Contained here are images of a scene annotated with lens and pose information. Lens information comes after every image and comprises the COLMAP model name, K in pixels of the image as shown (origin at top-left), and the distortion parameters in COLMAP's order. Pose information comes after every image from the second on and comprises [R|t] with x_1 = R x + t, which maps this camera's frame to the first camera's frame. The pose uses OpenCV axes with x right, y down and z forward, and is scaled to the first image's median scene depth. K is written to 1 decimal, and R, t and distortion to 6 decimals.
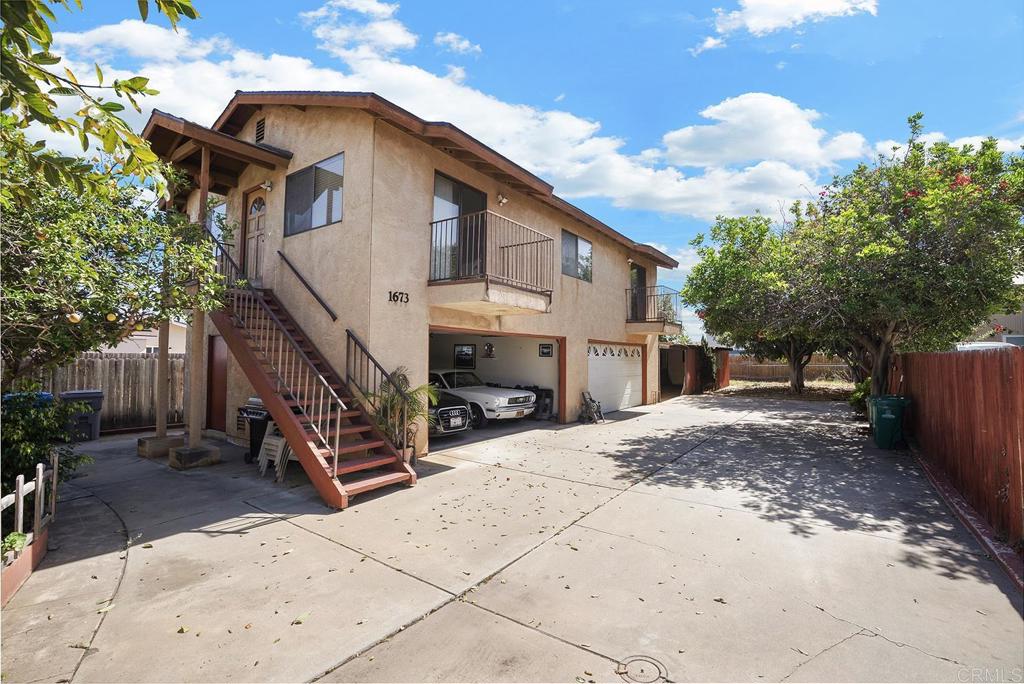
lens RADIAL K [[470.5, 0, 507.4], [0, 470.5, 338.6], [0, 0, 1]] dist [-0.002181, -0.000831]
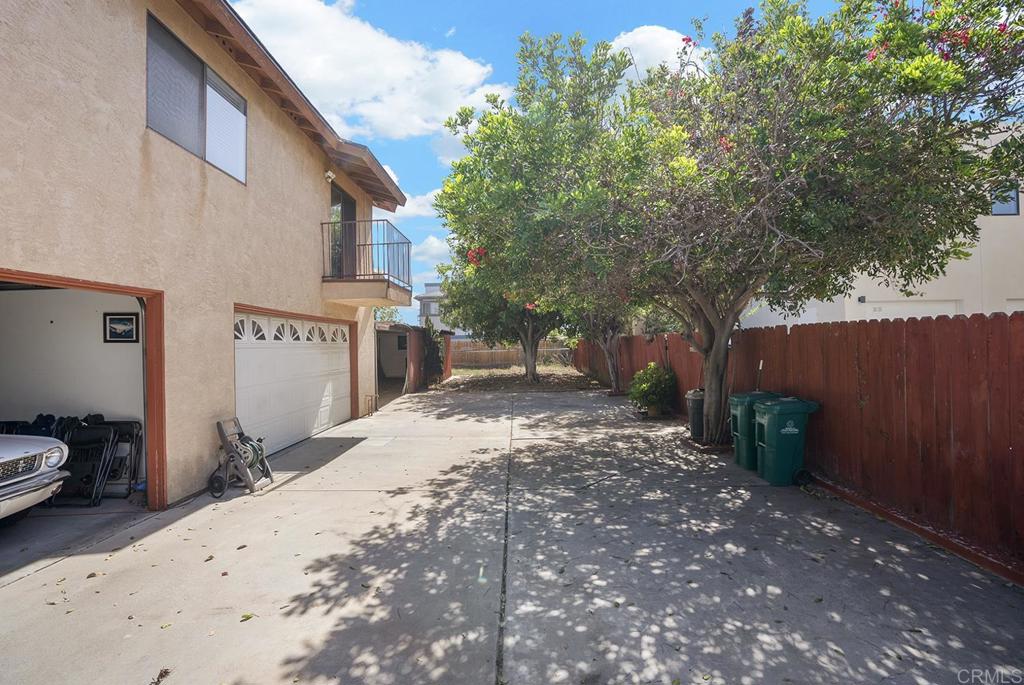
lens RADIAL K [[470.5, 0, 510.5], [0, 470.5, 344.9], [0, 0, 1]] dist [-0.002181, -0.000831]
pose [[0.813120, -0.018760, 0.581794, 0.108691], [-0.003178, 0.999323, 0.036665, 0.021586], [-0.582087, -0.031663, 0.812509, 0.415382]]
